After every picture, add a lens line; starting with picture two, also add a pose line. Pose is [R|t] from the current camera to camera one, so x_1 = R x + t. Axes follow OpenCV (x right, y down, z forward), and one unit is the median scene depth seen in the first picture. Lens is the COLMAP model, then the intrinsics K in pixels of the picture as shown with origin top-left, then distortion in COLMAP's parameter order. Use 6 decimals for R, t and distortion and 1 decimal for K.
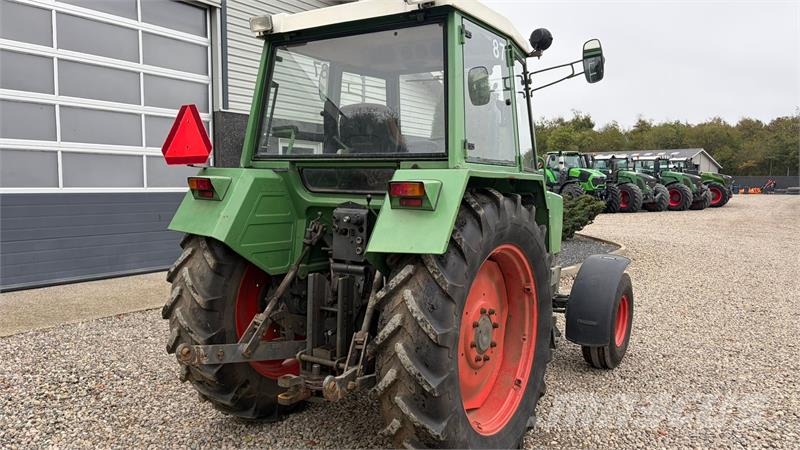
lens RADIAL K [[601.4, 0, 406.0], [0, 601.4, 230.2], [0, 0, 1]] dist [0.053601, -0.059456]
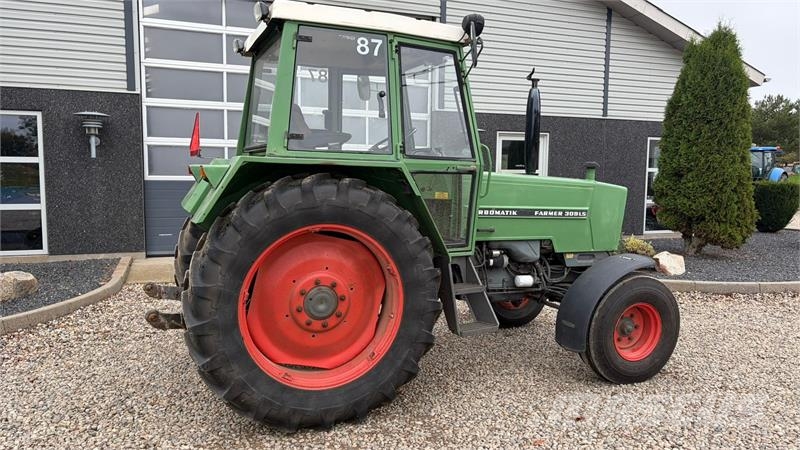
lens RADIAL K [[601.4, 0, 406.5], [0, 601.4, 230.3], [0, 0, 1]] dist [0.053601, -0.059456]
pose [[0.822993, 0.055640, -0.565320, 0.323314], [-0.050611, 0.998416, 0.024586, 0.000113], [0.565792, 0.008377, 0.824505, 0.056830]]
